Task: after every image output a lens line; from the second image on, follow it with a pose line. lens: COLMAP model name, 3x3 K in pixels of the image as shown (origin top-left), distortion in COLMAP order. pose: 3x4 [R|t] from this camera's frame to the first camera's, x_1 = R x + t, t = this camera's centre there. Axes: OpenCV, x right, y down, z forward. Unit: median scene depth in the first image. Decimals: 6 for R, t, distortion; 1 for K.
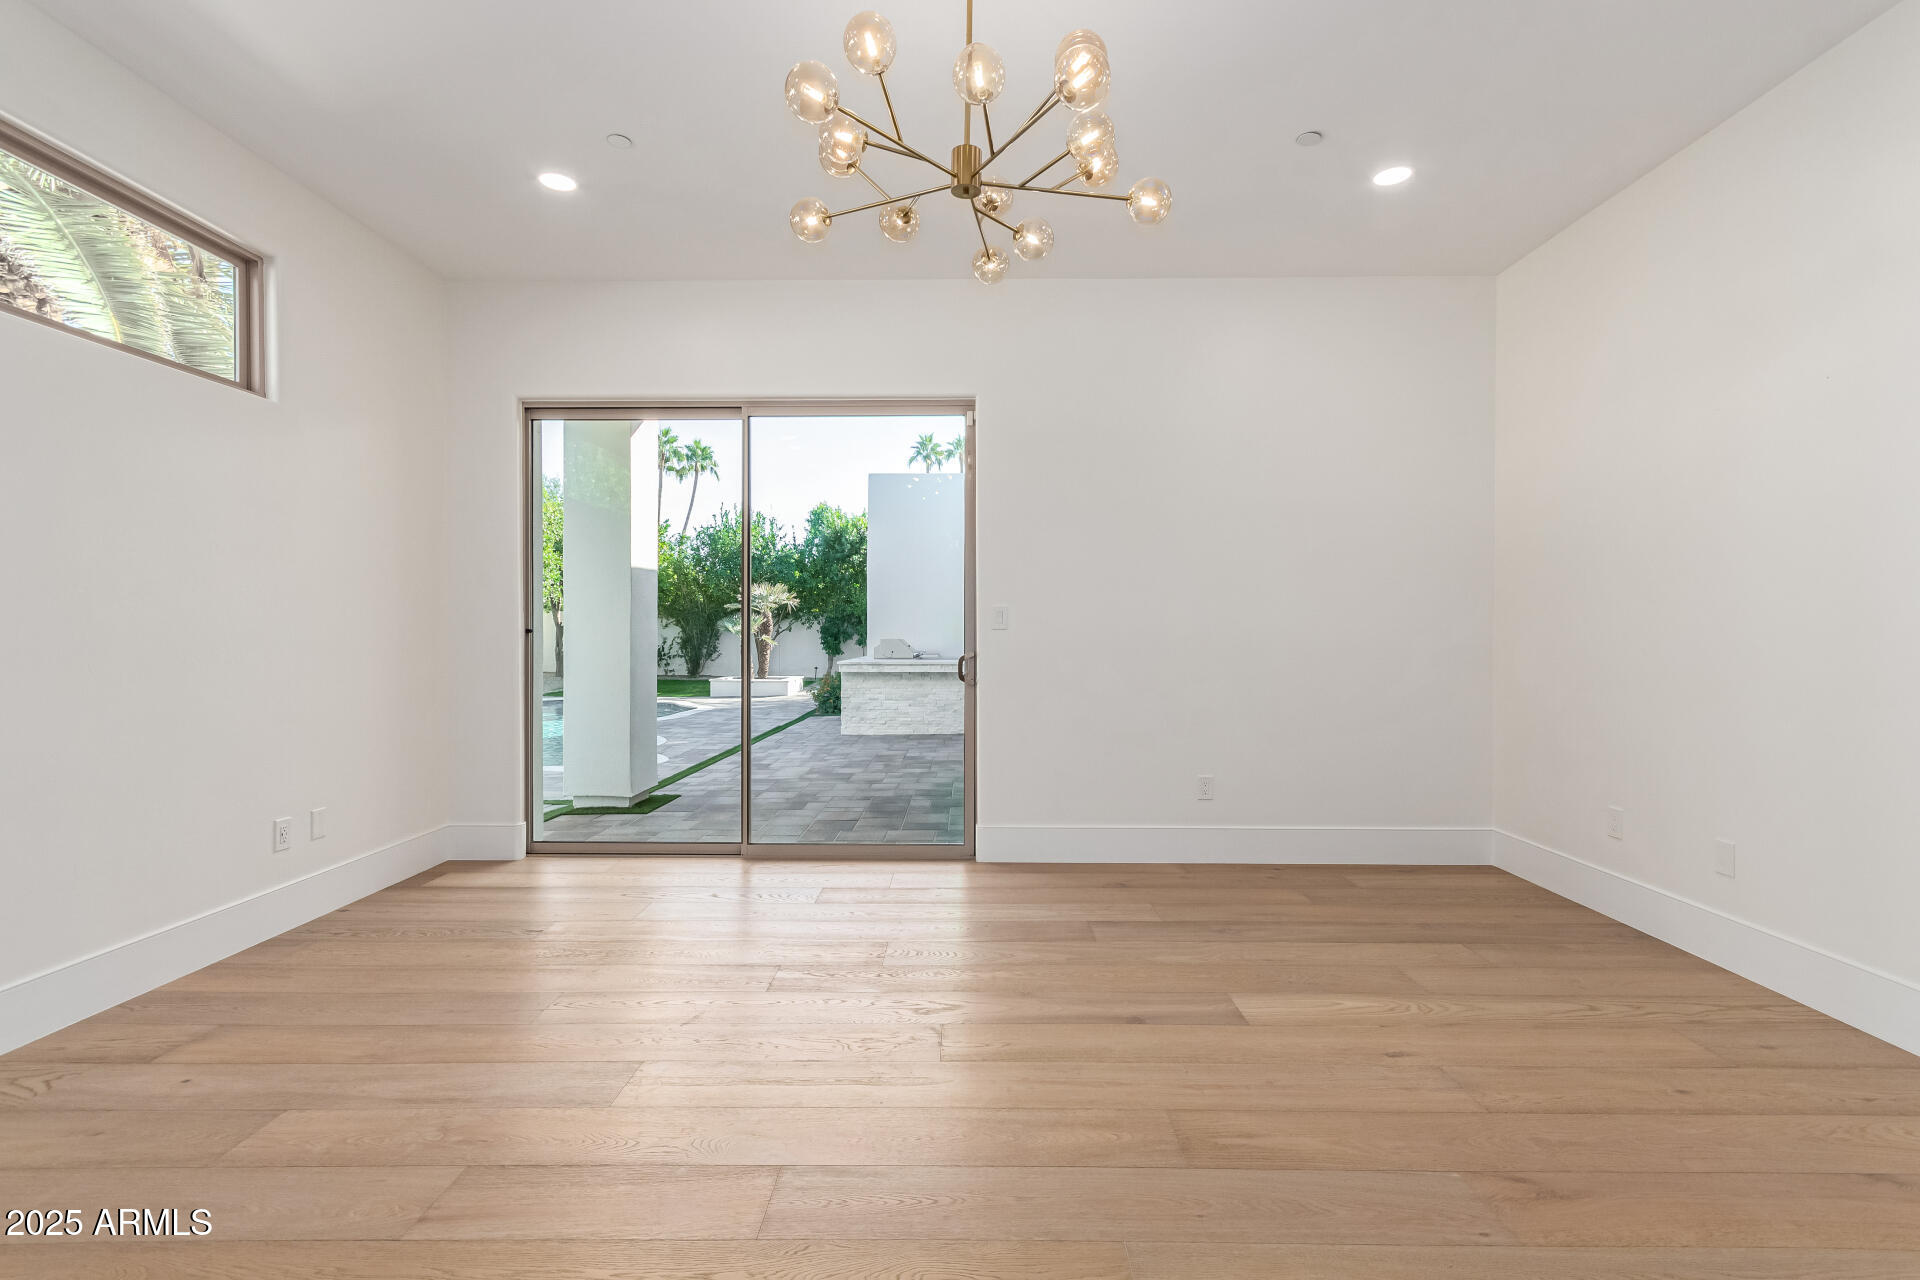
lens RADIAL K [[891.2, 0, 957.3], [0, 891.2, 642.0], [0, 0, 1]] dist [0.003273, 0.000592]
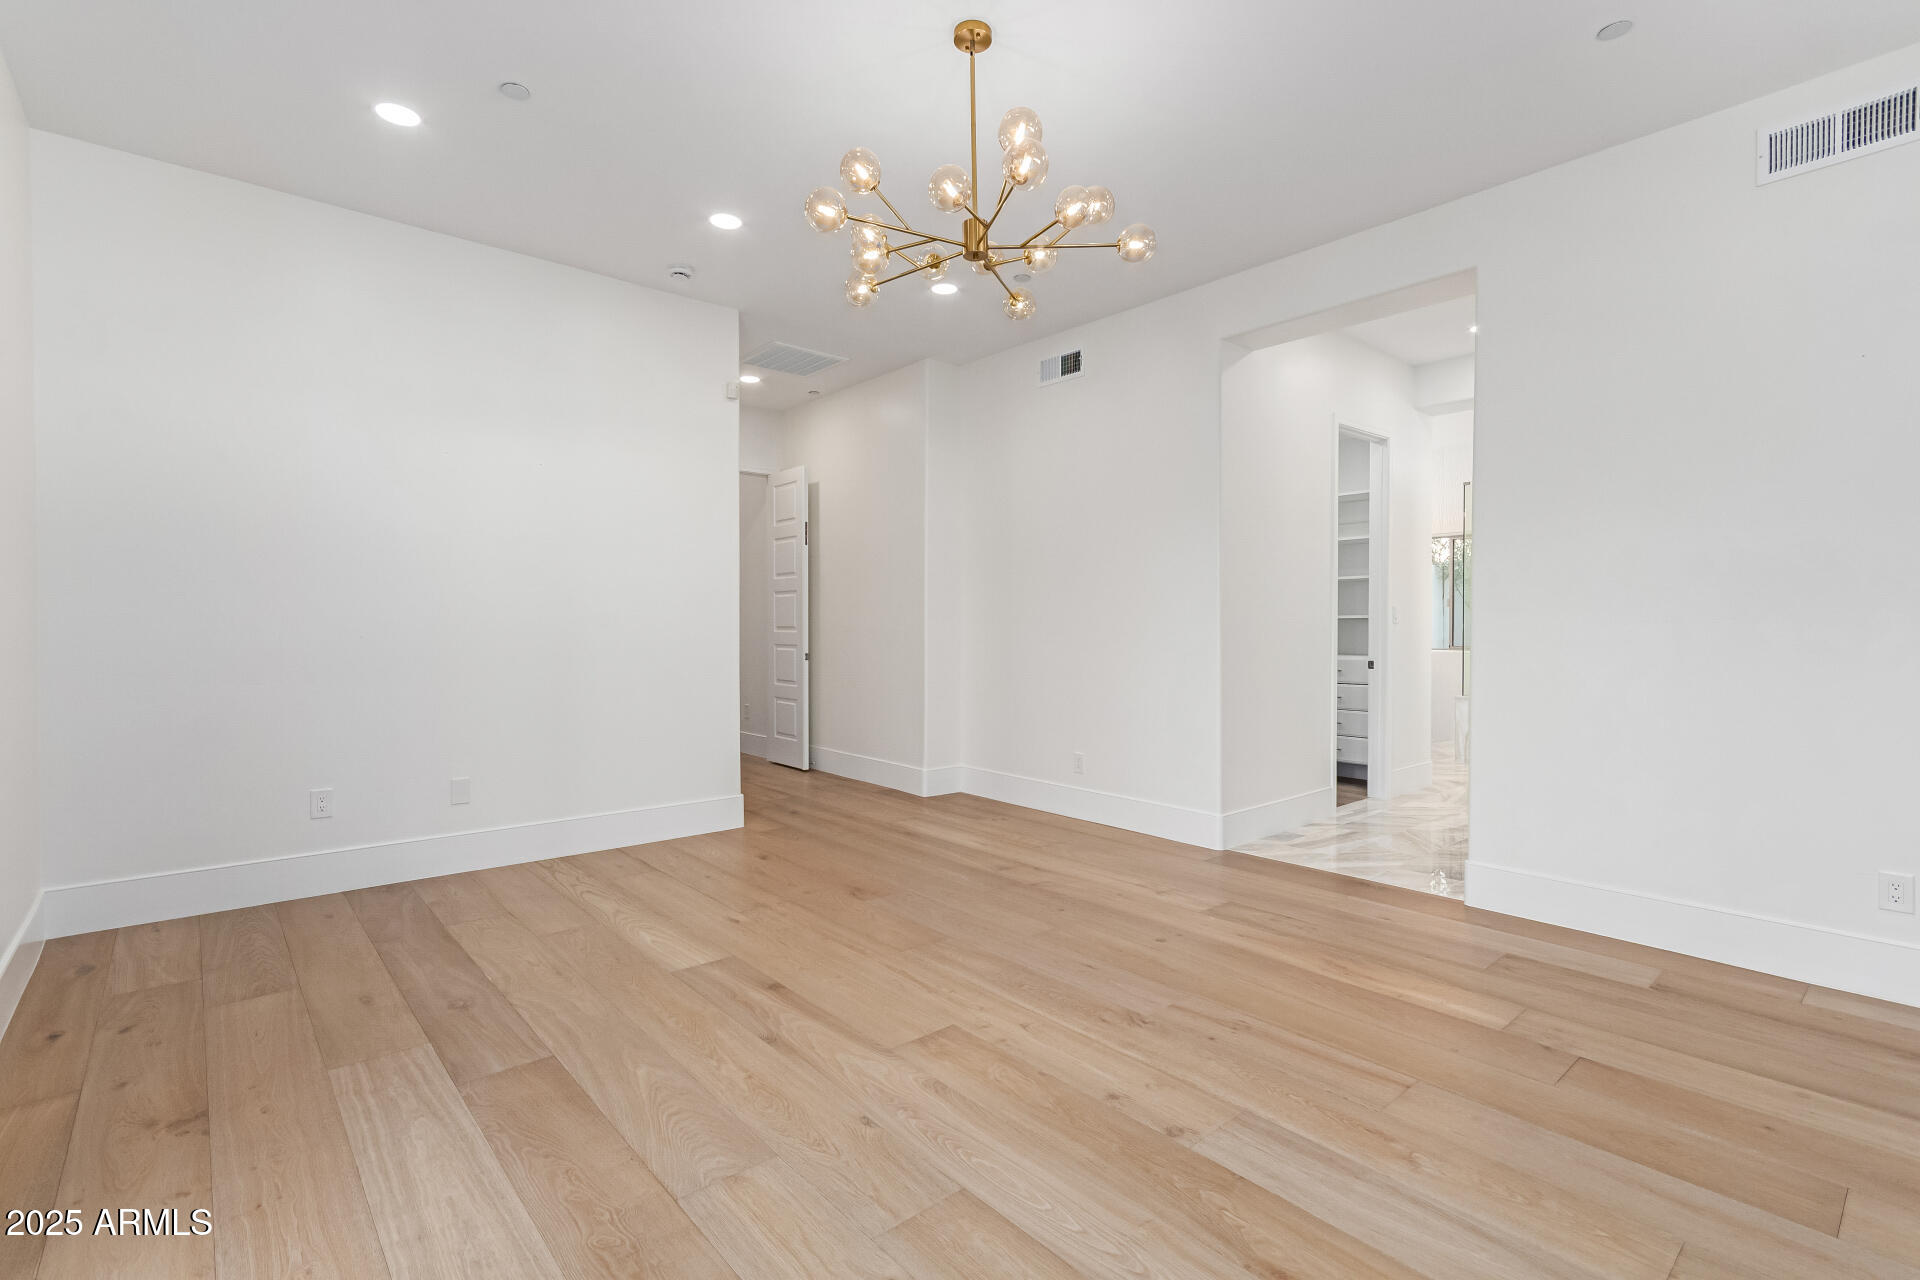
lens RADIAL K [[891.2, 0, 960.8], [0, 891.2, 633.0], [0, 0, 1]] dist [0.003273, 0.000592]
pose [[-0.668860, -0.009151, 0.743332, -0.557329], [0.004026, 0.999865, 0.015932, -0.012768], [-0.743377, 0.013649, -0.668733, 1.160439]]
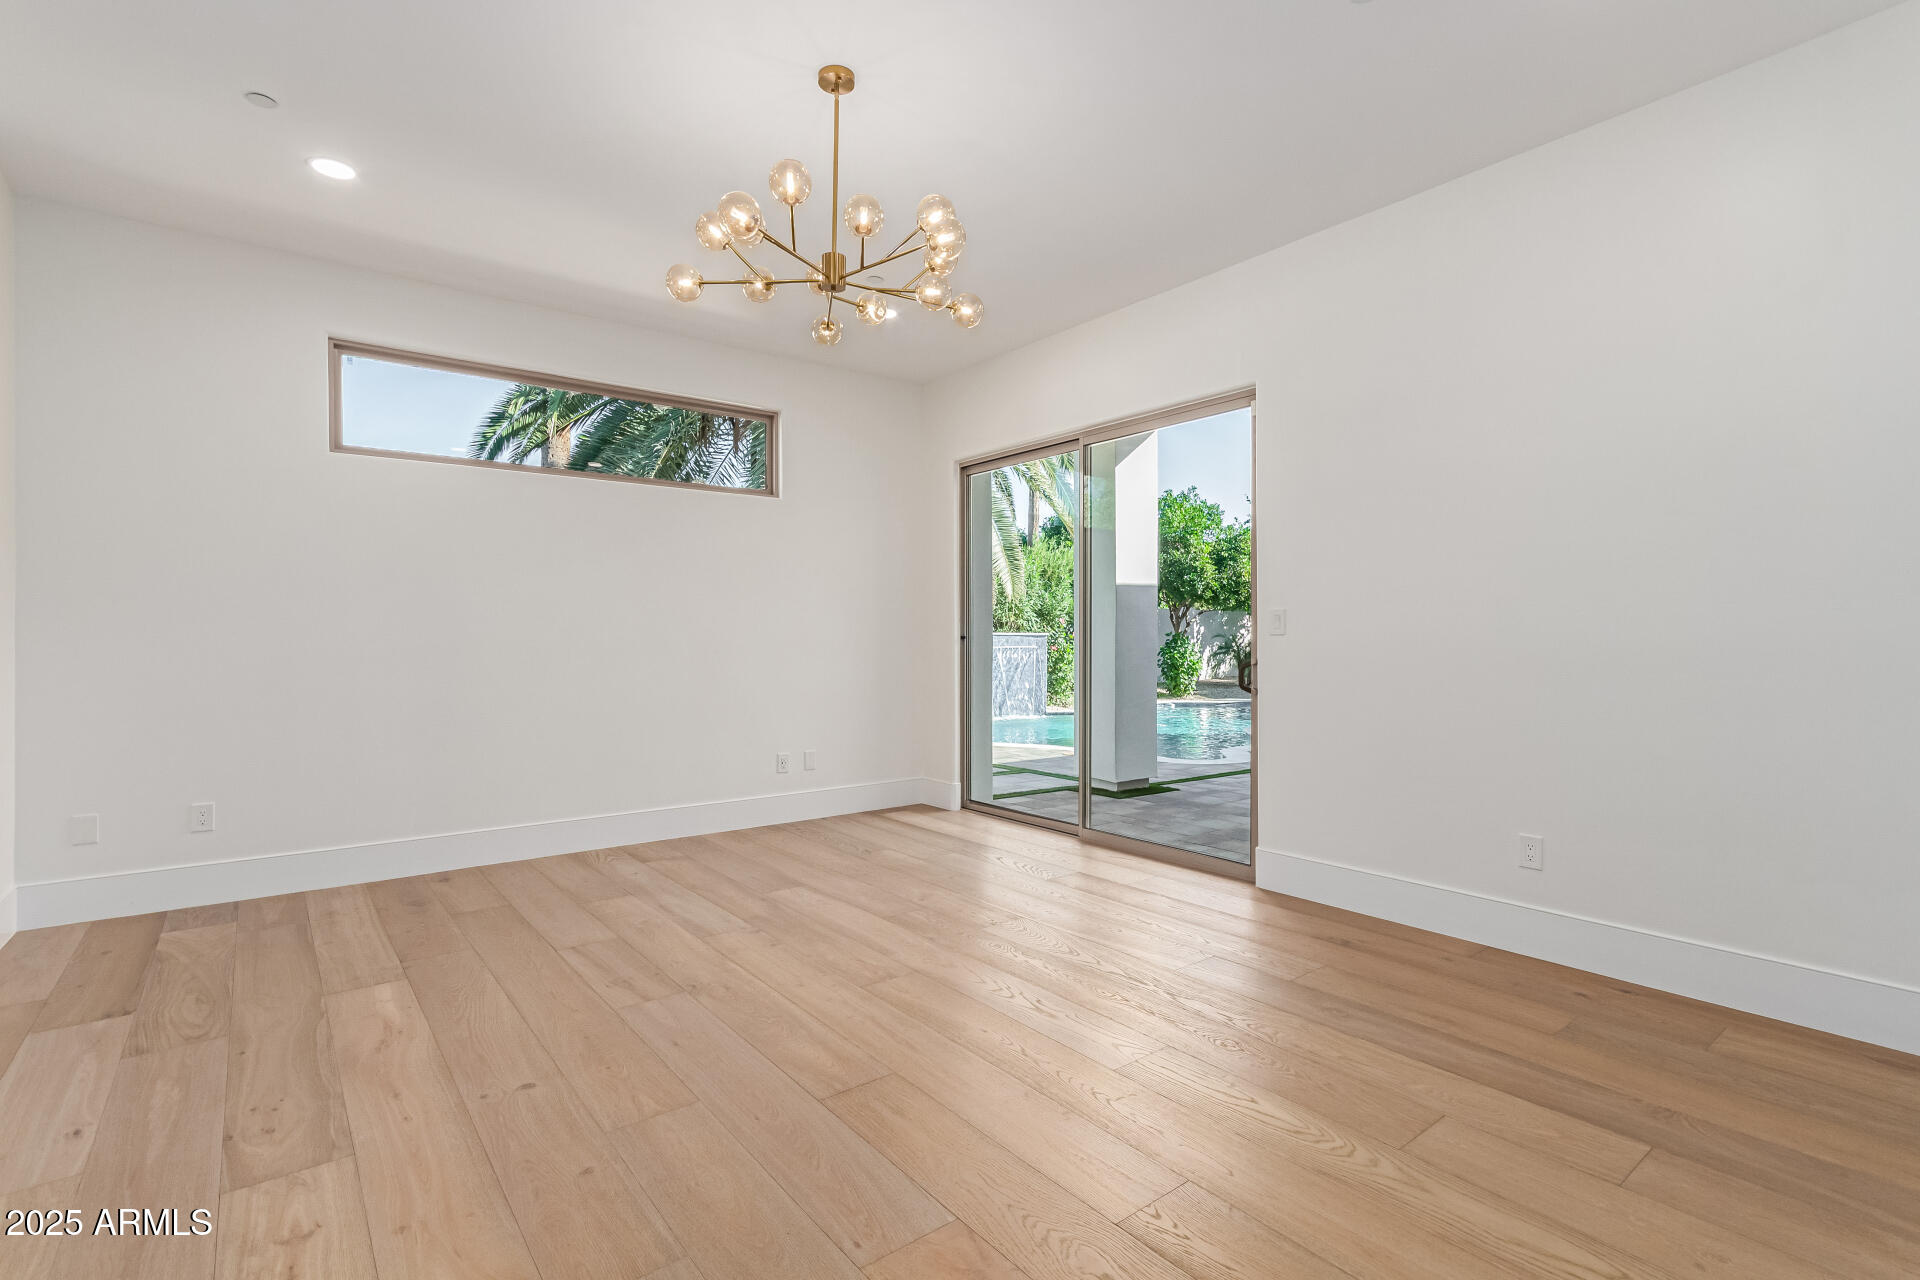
lens RADIAL K [[891.2, 0, 949.2], [0, 891.2, 637.3], [0, 0, 1]] dist [0.003273, 0.000592]
pose [[0.620132, -0.001121, -0.784497, 0.699070], [-0.006184, 0.999961, -0.006317, -0.005095], [0.784473, 0.008768, 0.620100, 0.221668]]
